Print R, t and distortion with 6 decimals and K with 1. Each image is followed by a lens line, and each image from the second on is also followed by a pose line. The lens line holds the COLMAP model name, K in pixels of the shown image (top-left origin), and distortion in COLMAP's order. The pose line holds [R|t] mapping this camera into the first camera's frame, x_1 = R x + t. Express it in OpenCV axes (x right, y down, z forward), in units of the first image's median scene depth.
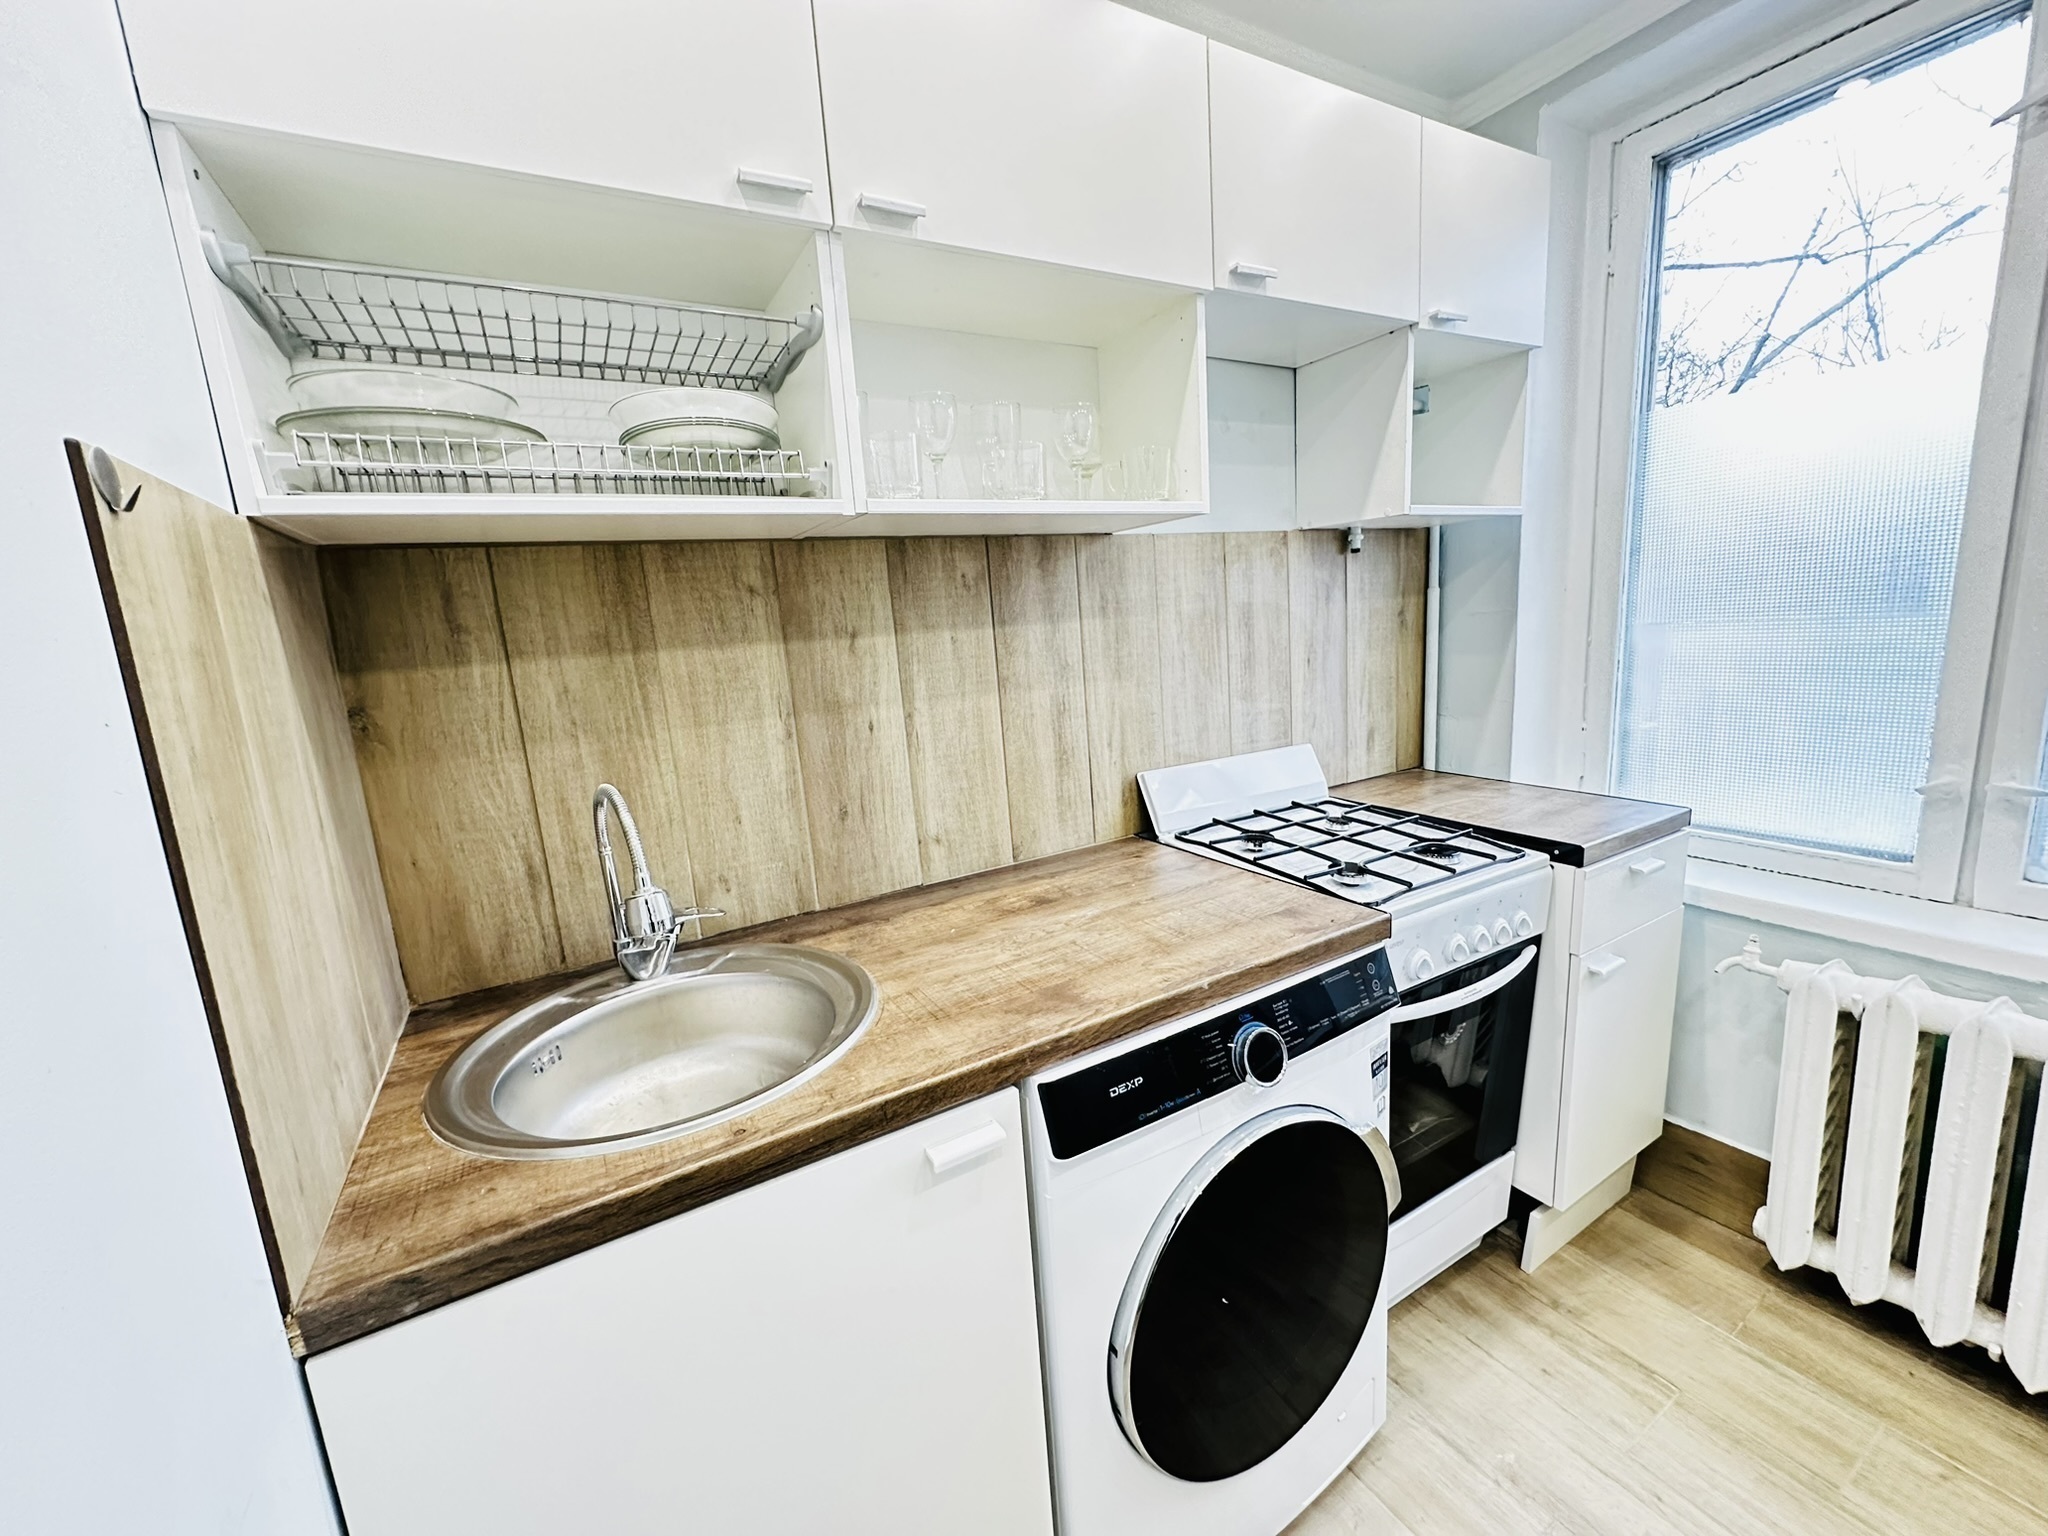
lens RADIAL K [[818.4, 0, 1024.0], [0, 818.4, 768.0], [0, 0, 1]] dist [-0.003141, 0.001017]
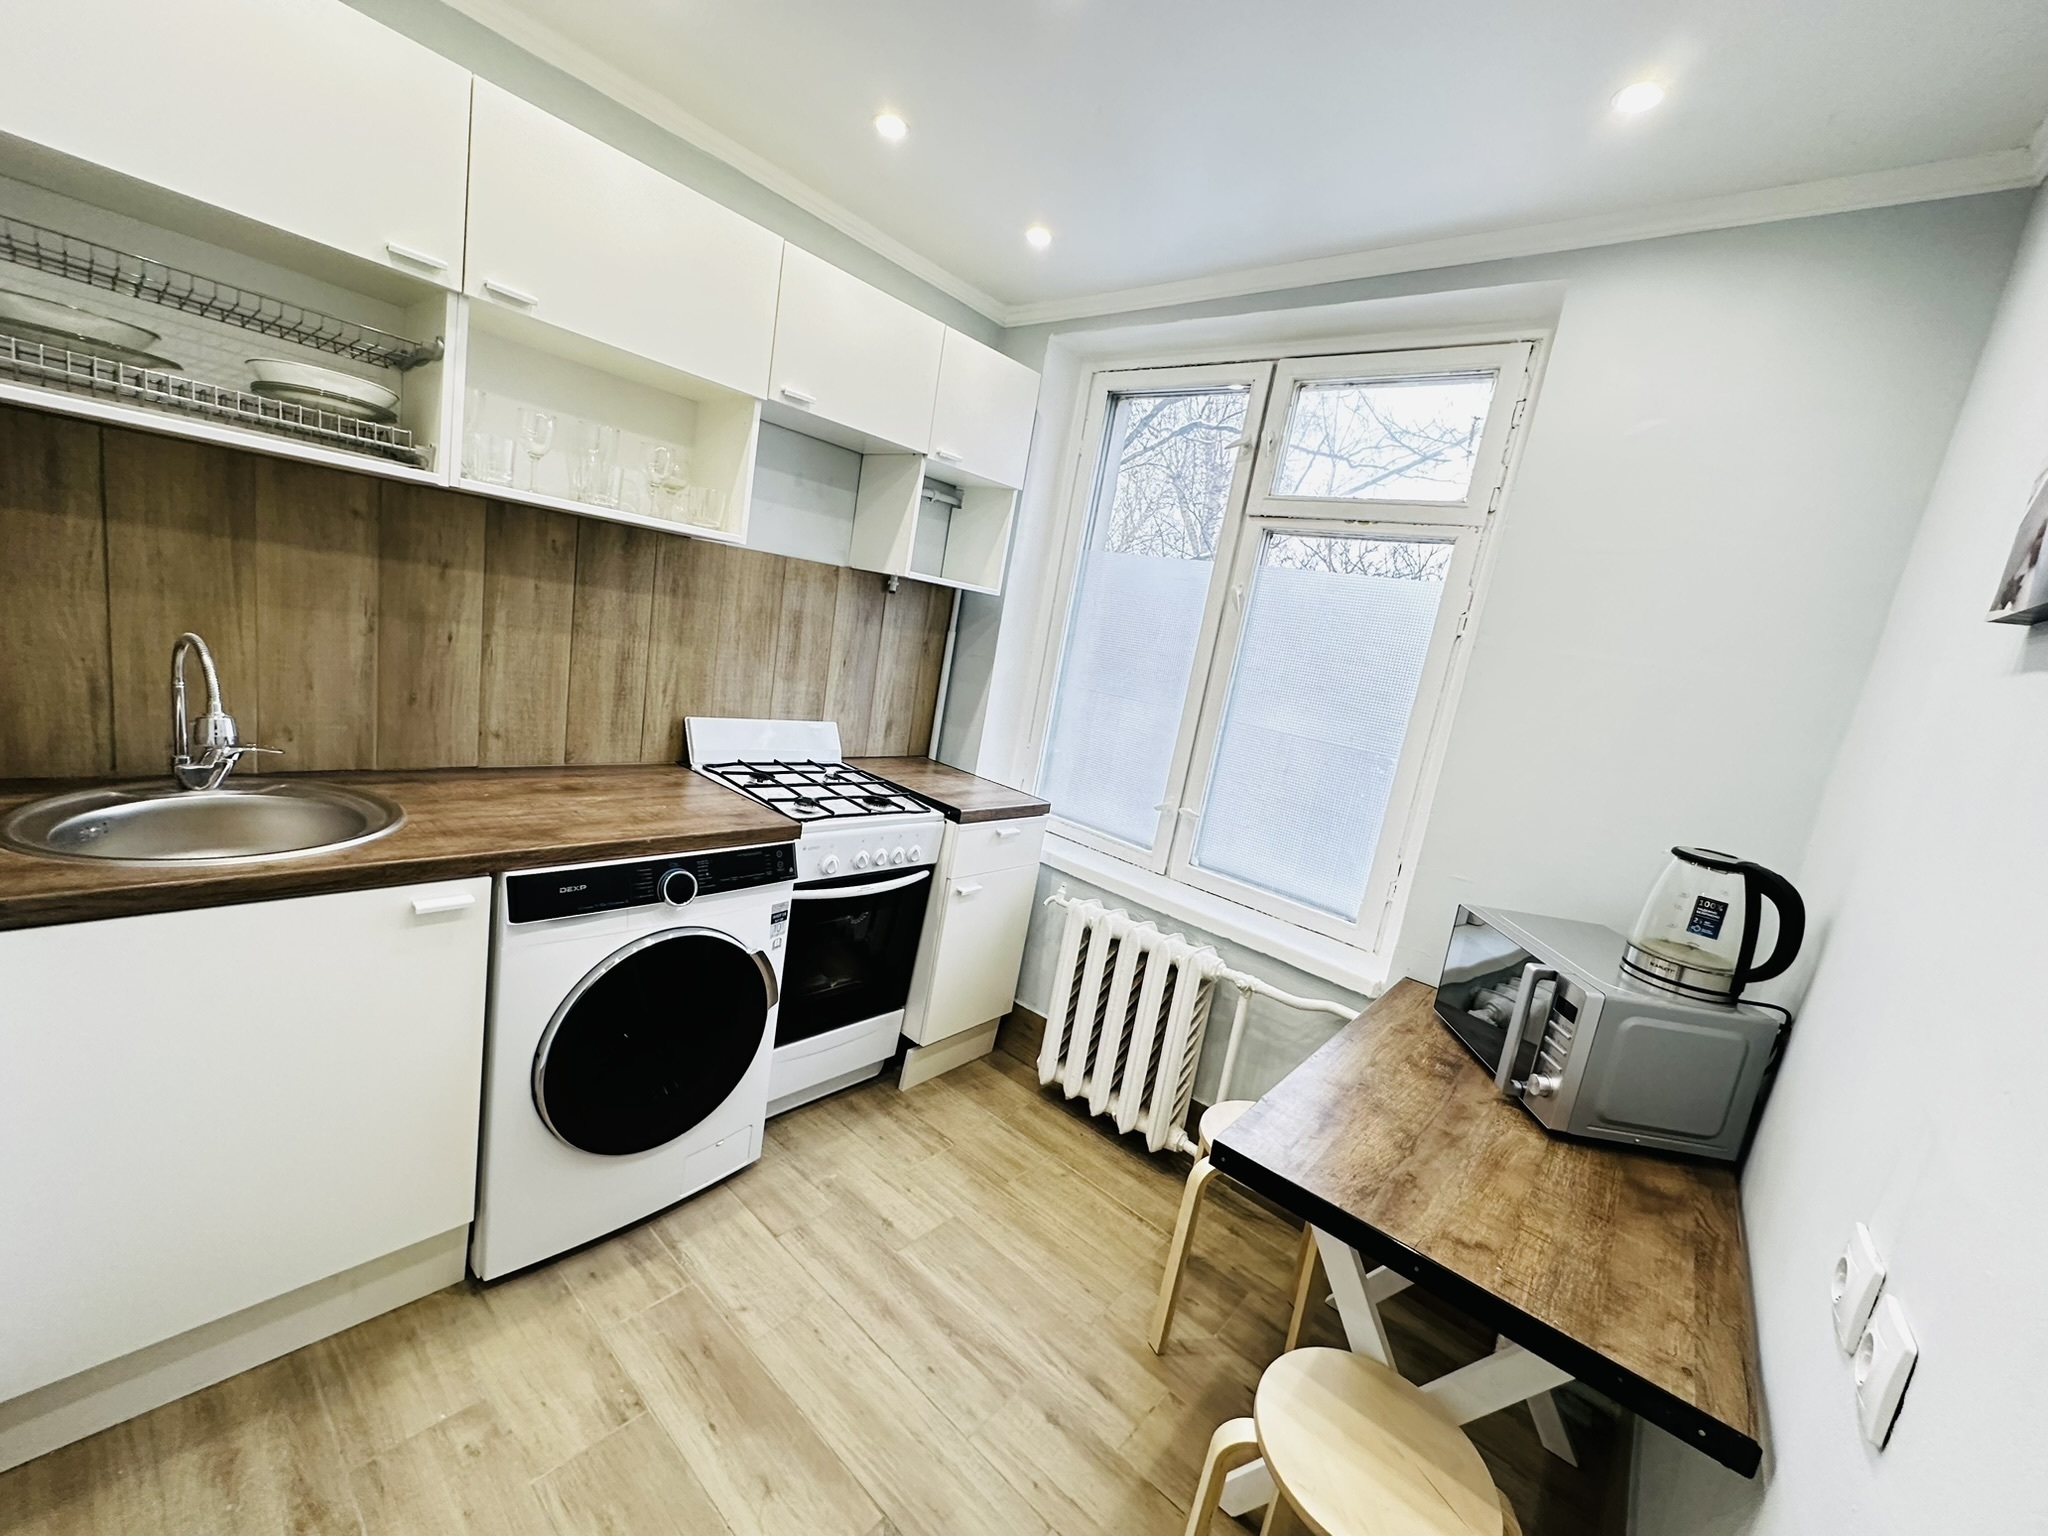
lens RADIAL K [[818.4, 0, 1024.0], [0, 818.4, 768.0], [0, 0, 1]] dist [-0.003141, 0.001017]
pose [[0.918878, 0.163211, 0.359202, 0.222615], [-0.168534, 0.985555, -0.016679, 0.021908], [-0.356735, -0.045212, 0.933111, -0.556732]]
